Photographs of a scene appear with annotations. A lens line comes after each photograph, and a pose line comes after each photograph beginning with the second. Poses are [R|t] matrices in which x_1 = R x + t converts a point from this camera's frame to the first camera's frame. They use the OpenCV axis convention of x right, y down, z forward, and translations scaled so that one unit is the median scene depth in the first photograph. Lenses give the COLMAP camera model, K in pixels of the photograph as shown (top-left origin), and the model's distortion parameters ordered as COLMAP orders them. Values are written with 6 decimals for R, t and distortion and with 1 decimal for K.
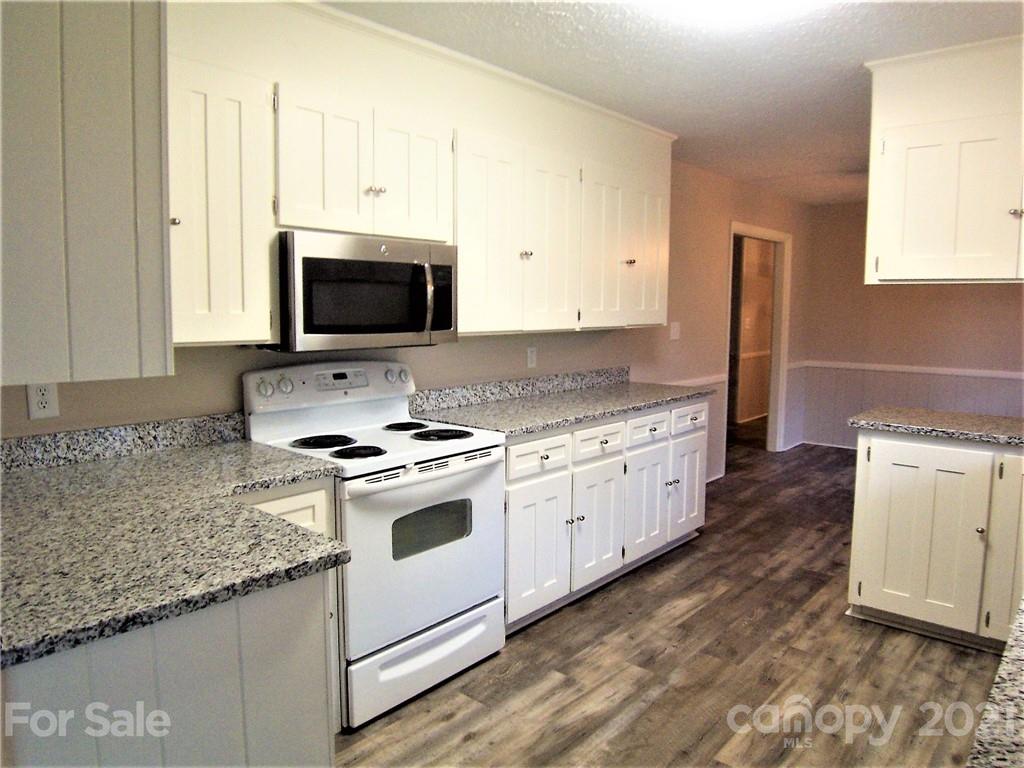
lens RADIAL K [[689.7, 0, 506.3], [0, 689.7, 375.8], [0, 0, 1]] dist [-0.011033, -0.046259]
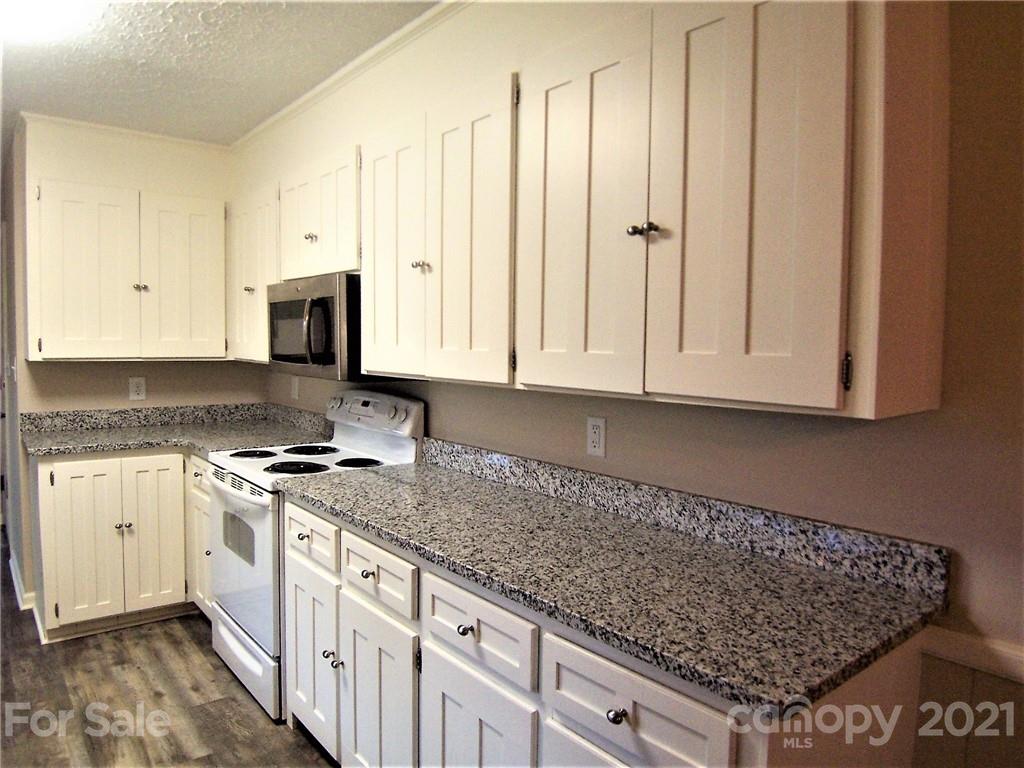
lens RADIAL K [[689.7, 0, 506.3], [0, 689.7, 375.8], [0, 0, 1]] dist [-0.011033, -0.046259]
pose [[-0.158265, 0.047744, -0.986242, 0.699200], [-0.112828, 0.991413, 0.066100, -0.122682], [0.980929, 0.121737, -0.151519, 1.200284]]
